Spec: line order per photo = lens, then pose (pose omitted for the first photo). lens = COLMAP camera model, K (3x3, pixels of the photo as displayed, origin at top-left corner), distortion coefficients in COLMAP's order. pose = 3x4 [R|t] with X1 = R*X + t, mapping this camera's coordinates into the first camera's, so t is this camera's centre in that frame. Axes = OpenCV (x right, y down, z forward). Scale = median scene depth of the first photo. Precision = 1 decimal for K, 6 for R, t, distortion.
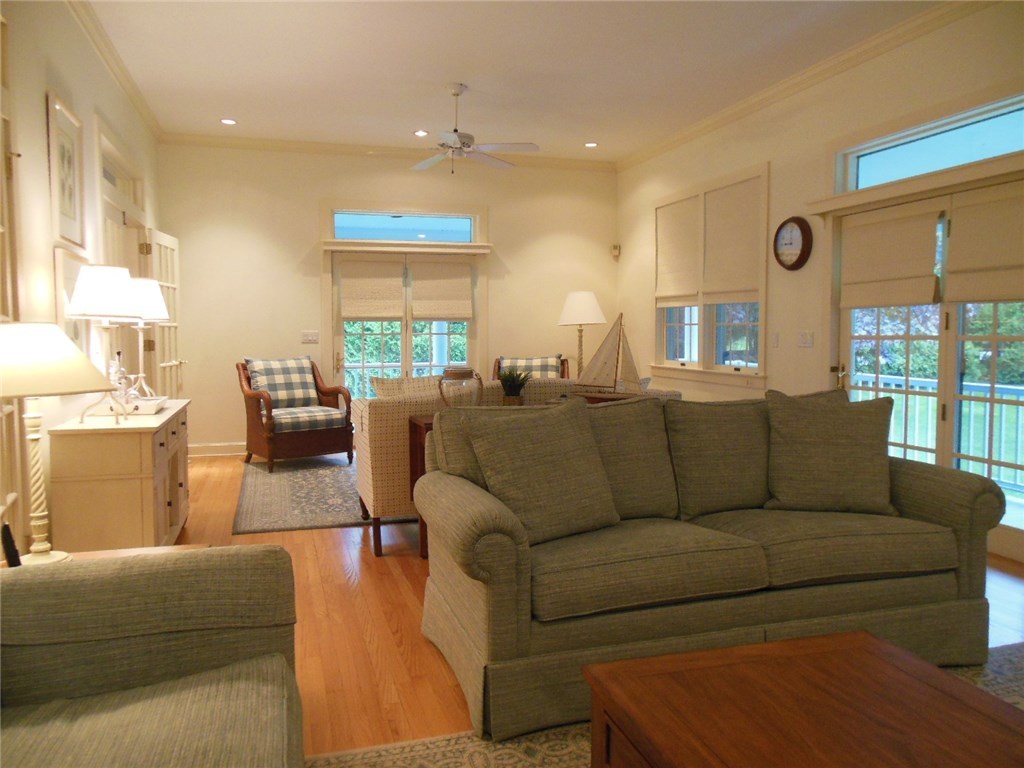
lens RADIAL K [[773.8, 0, 511.7], [0, 773.8, 381.3], [0, 0, 1]] dist [-0.057887, 0.001134]
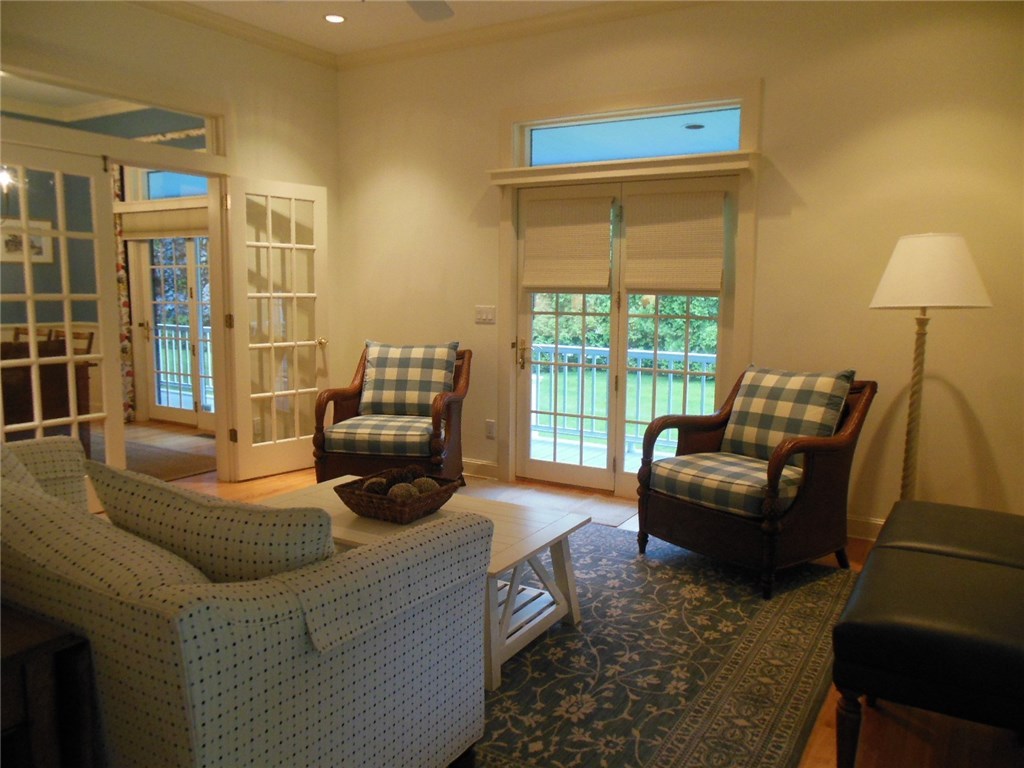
lens RADIAL K [[773.8, 0, 512.9], [0, 773.8, 383.1], [0, 0, 1]] dist [-0.057887, 0.001134]
pose [[0.668744, 0.099109, -0.736857, 0.270872], [-0.062509, 0.995061, 0.077106, -0.050742], [0.740860, -0.005504, 0.671637, 0.540093]]
